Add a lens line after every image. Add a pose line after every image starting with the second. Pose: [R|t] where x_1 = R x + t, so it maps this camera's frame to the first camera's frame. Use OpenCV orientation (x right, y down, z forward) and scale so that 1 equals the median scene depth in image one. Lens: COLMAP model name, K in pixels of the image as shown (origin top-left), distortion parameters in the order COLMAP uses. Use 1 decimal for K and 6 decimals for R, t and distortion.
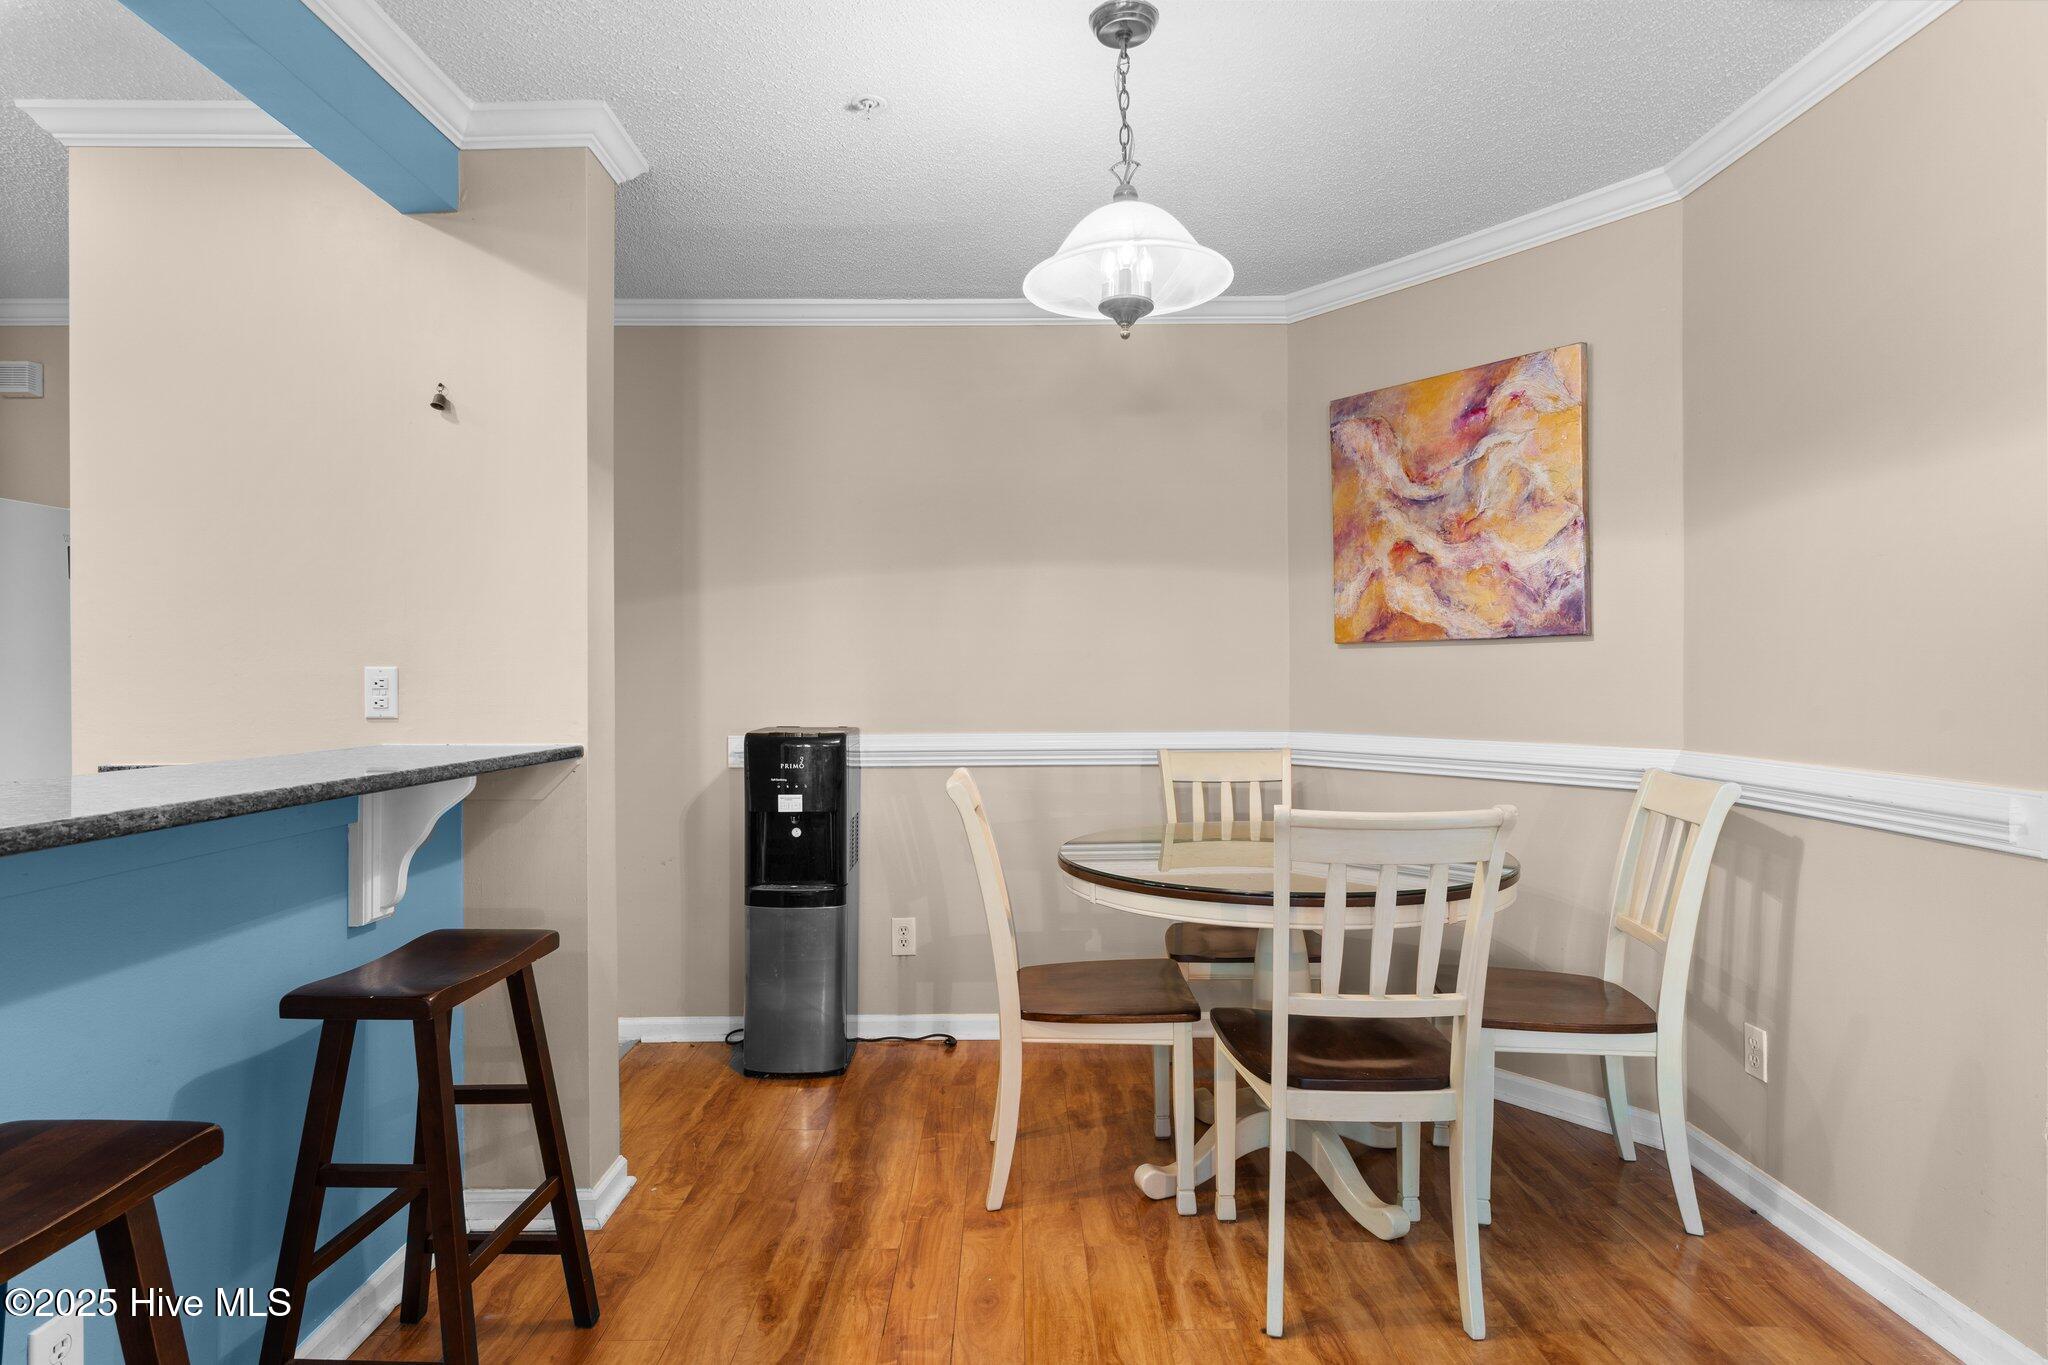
lens RADIAL K [[1120.4, 0, 1024.9], [0, 1120.4, 678.5], [0, 0, 1]] dist [0.004324, -0.001822]
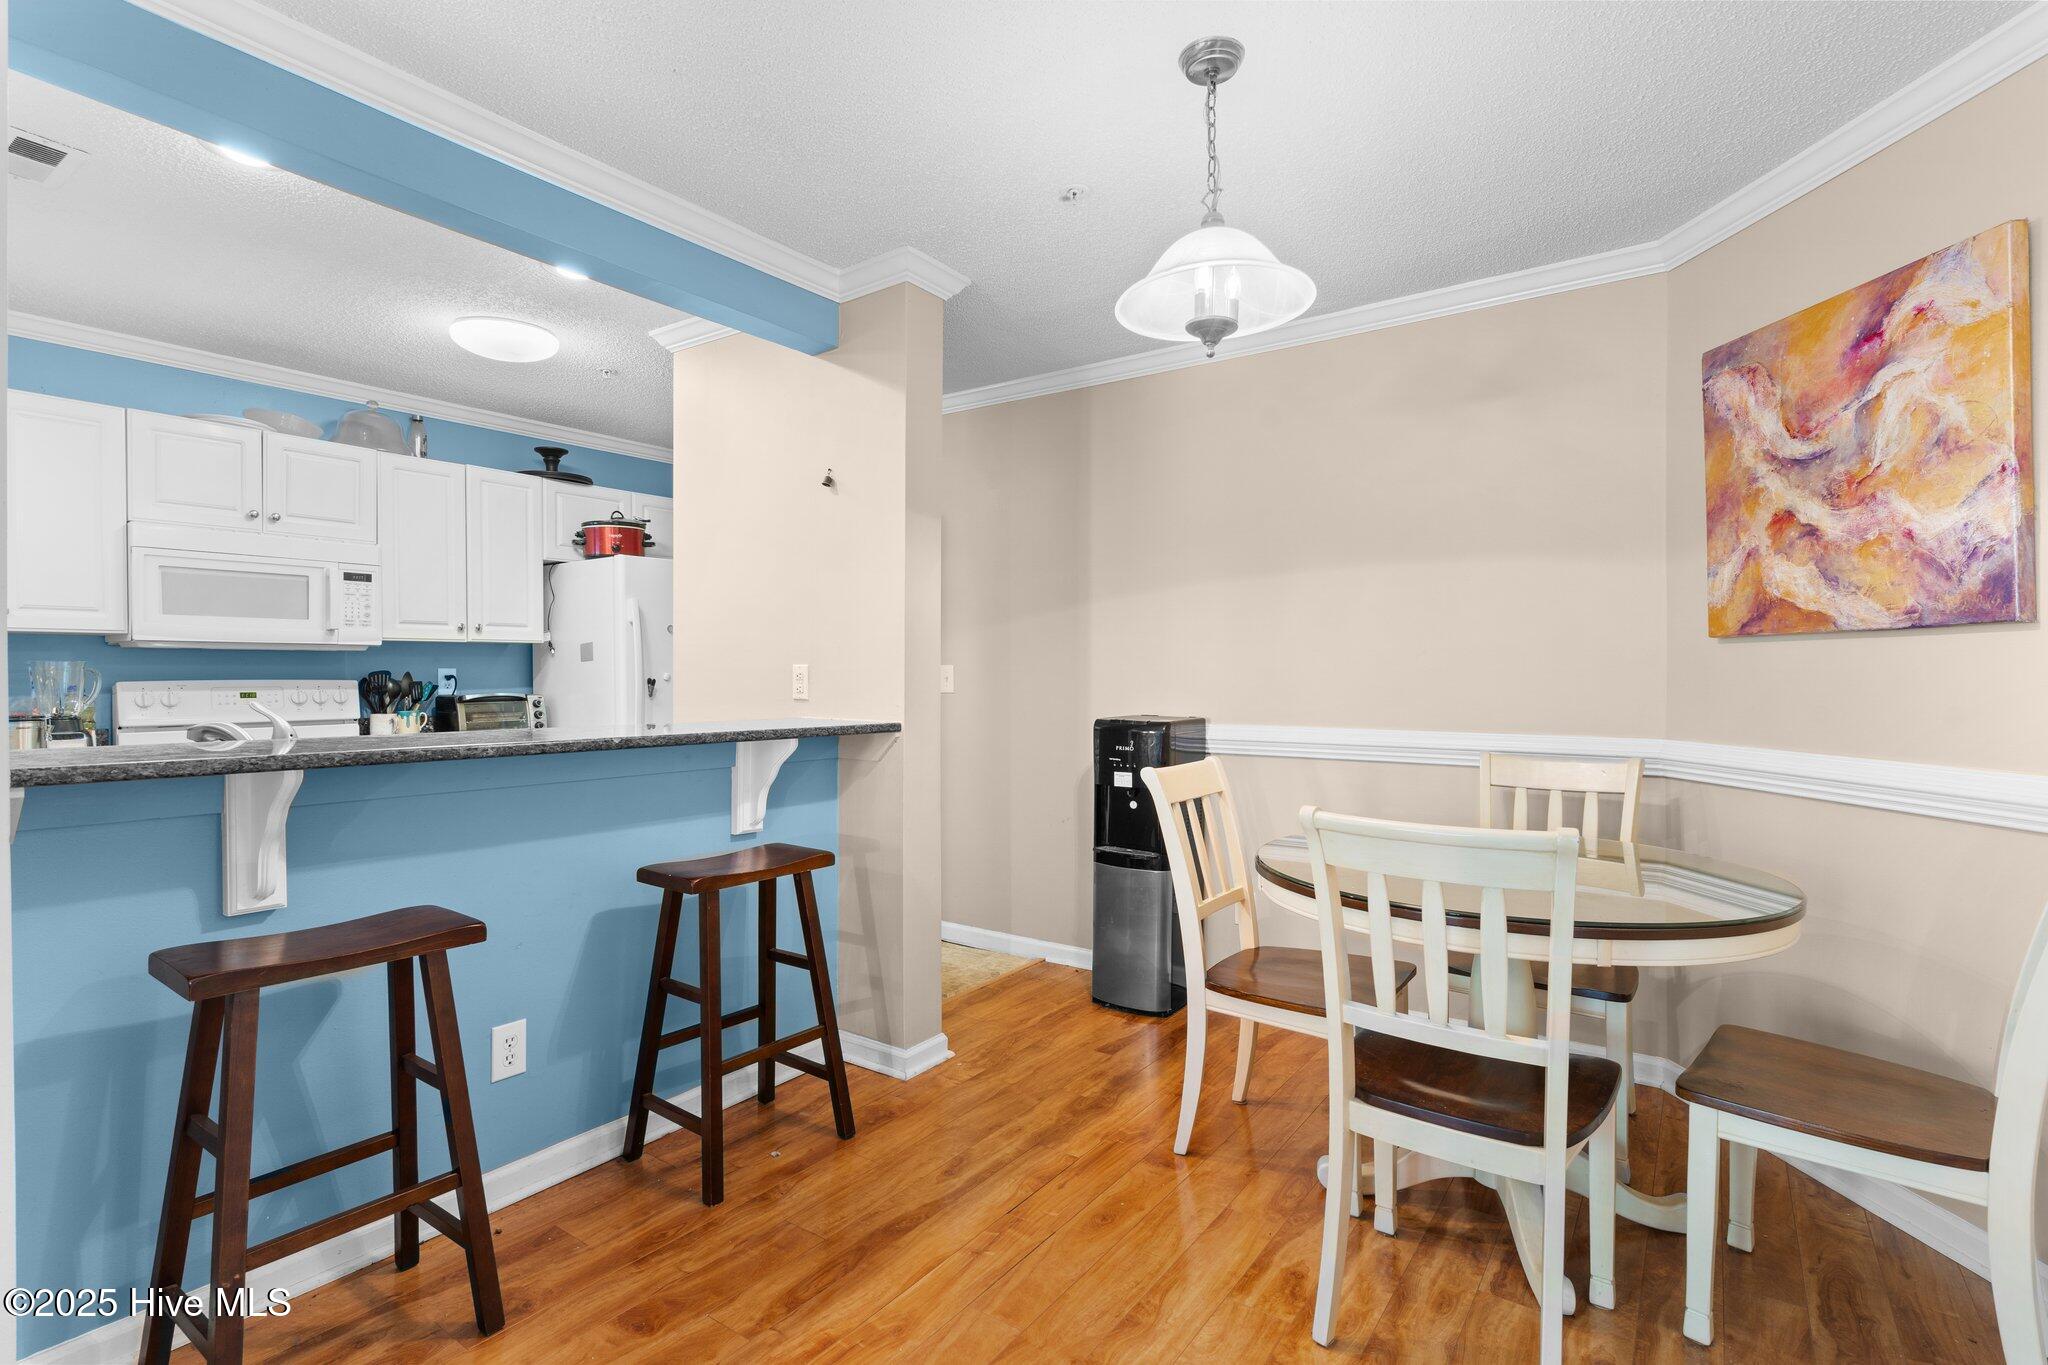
lens RADIAL K [[1000.2, 0, 1020.3], [0, 1000.2, 674.9], [0, 0, 1]] dist [0.002637, -0.001308]
pose [[0.802902, 0.006774, -0.596073, 0.363636], [-0.006586, 0.999975, 0.002493, -0.001599], [0.596075, 0.001924, 0.802927, 0.091746]]
